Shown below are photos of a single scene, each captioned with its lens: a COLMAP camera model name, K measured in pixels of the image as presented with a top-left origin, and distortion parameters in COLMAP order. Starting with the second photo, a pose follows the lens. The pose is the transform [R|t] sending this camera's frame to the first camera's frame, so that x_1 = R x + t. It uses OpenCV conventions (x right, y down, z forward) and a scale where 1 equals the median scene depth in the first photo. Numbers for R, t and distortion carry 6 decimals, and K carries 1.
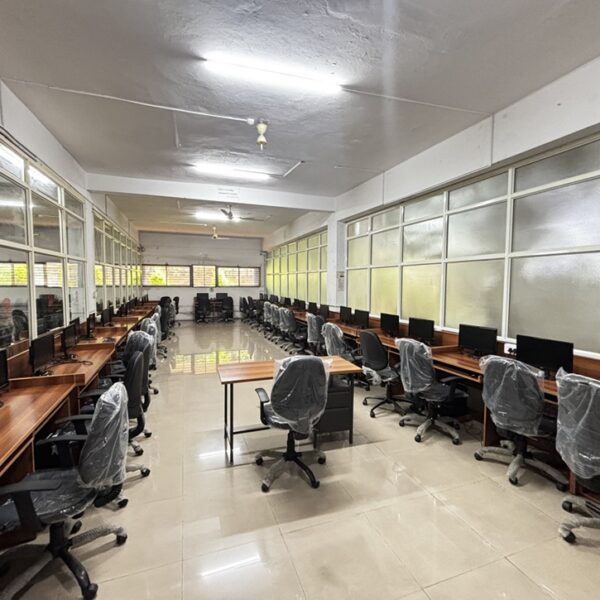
lens RADIAL K [[323.6, 0, 300.0], [0, 323.6, 300.0], [0, 0, 1]] dist [0.003061, 0.000172]
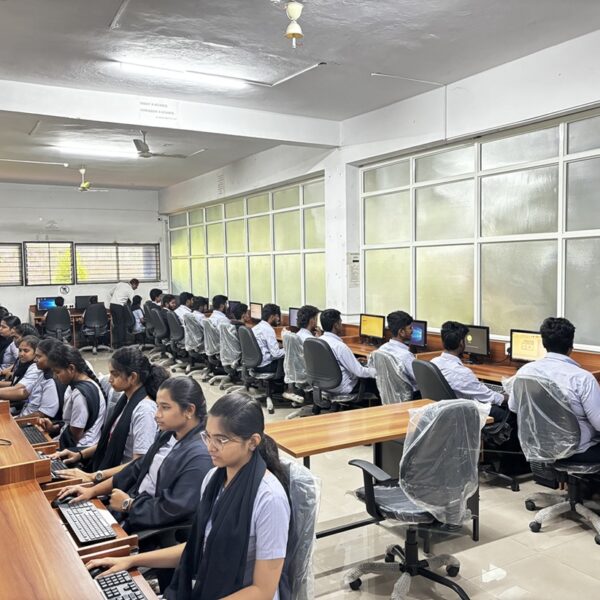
lens RADIAL K [[610.1, 0, 300.0], [0, 610.1, 300.0], [0, 0, 1]] dist [0.005754, 0.034284]
pose [[0.983720, -0.028775, 0.177391, -0.161271], [0.029287, 0.999571, -0.000268, -0.008601], [-0.177307, 0.005459, 0.984140, -0.033204]]
